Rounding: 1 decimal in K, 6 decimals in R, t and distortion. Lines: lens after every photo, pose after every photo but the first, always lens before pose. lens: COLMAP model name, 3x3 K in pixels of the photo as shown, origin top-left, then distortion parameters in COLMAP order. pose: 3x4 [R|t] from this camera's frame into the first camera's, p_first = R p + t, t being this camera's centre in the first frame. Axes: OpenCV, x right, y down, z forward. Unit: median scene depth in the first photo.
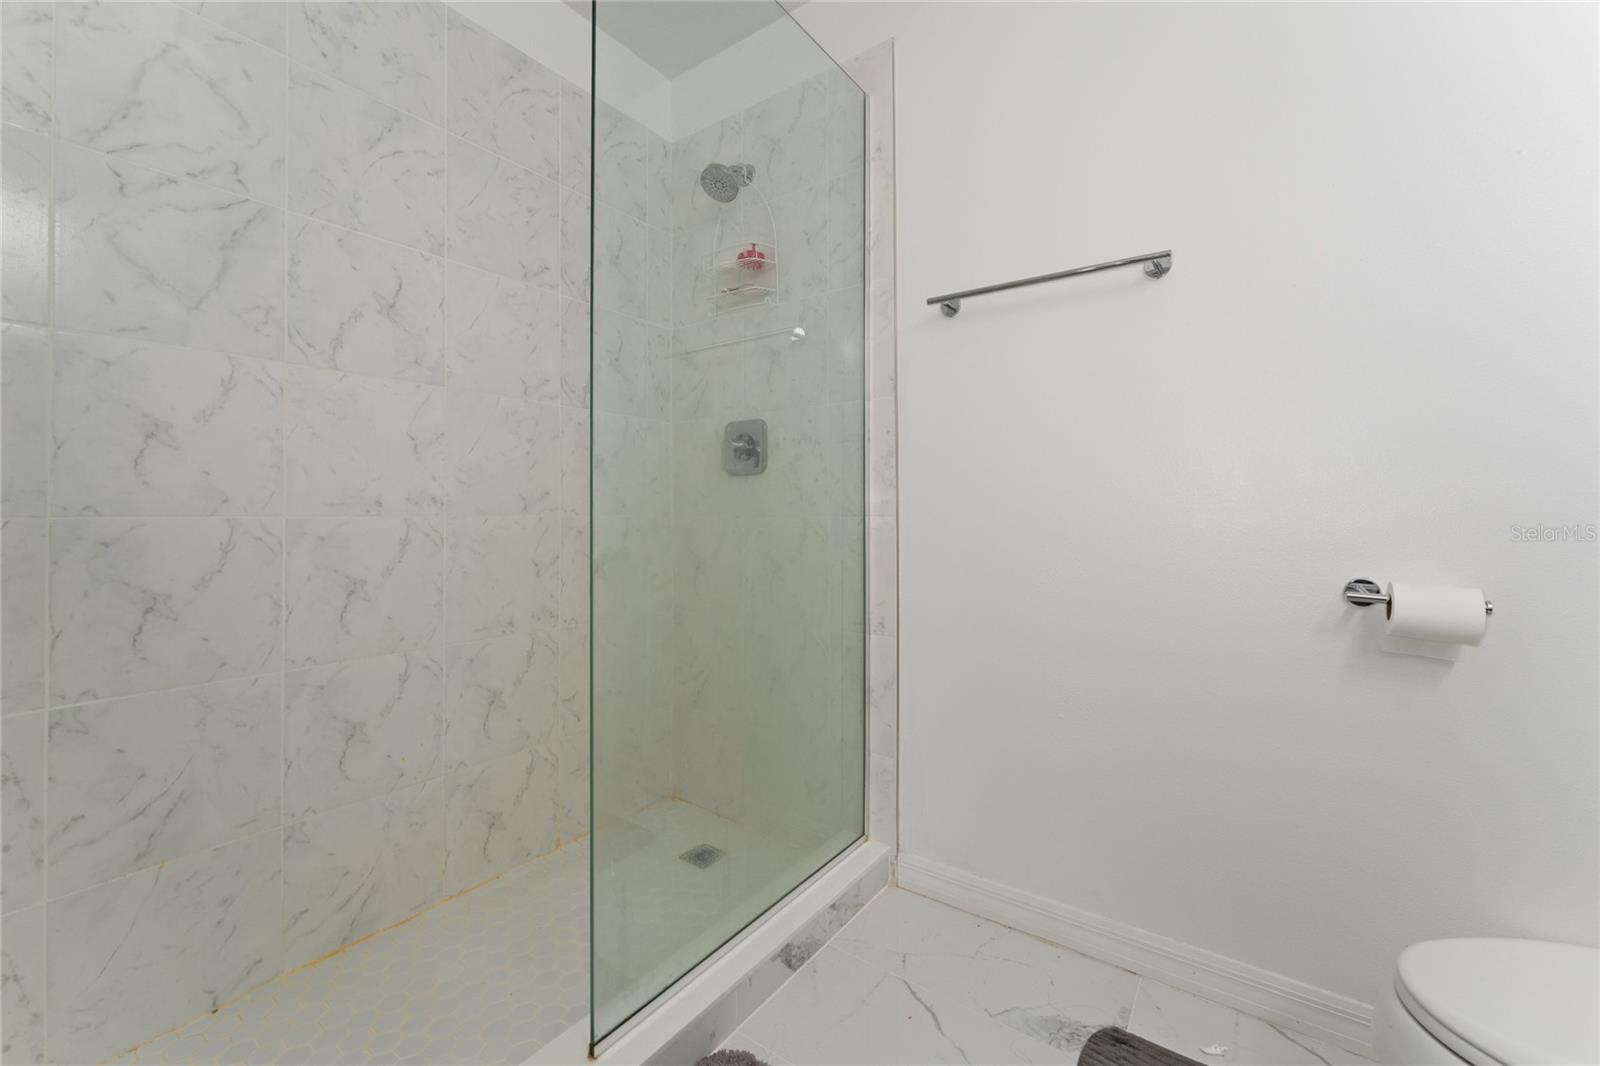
lens RADIAL K [[645.3, 0, 804.5], [0, 645.3, 520.5], [0, 0, 1]] dist [0.001895, -0.000017]
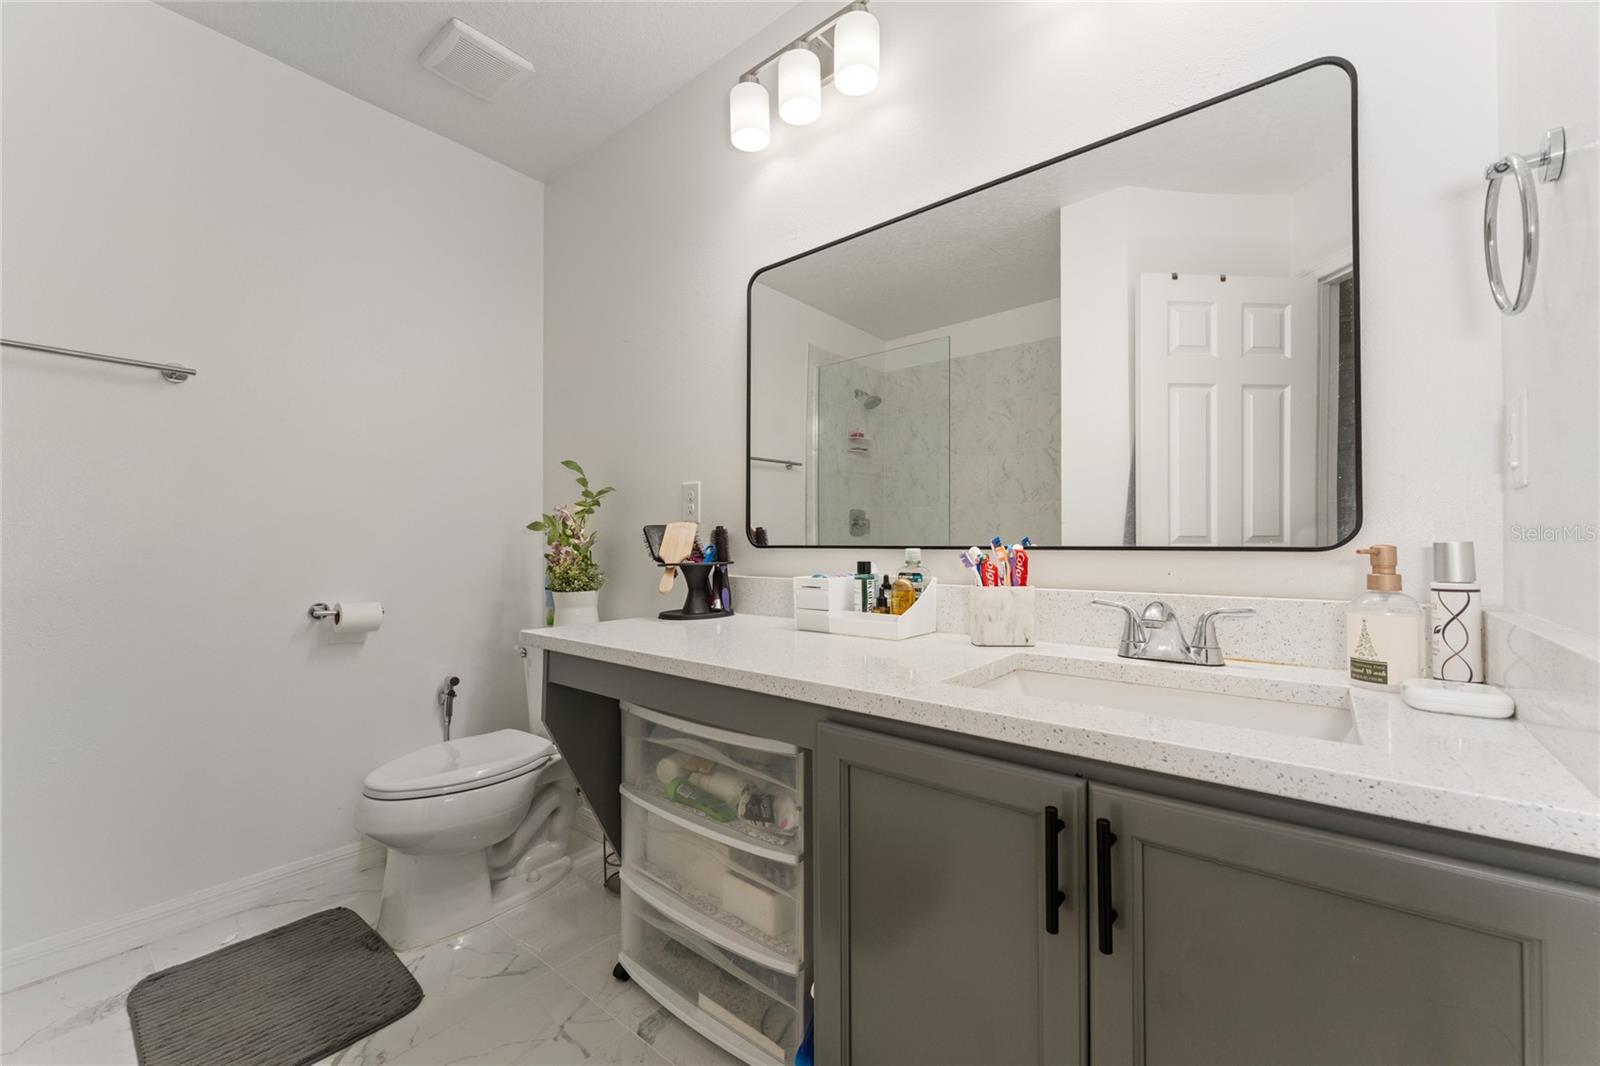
lens RADIAL K [[645.3, 0, 803.0], [0, 645.3, 537.0], [0, 0, 1]] dist [0.001895, -0.000017]
pose [[0.069266, 0.009244, 0.997555, -0.748686], [-0.000237, 0.999957, -0.009250, -0.068354], [-0.997598, 0.000404, 0.069265, -0.390887]]
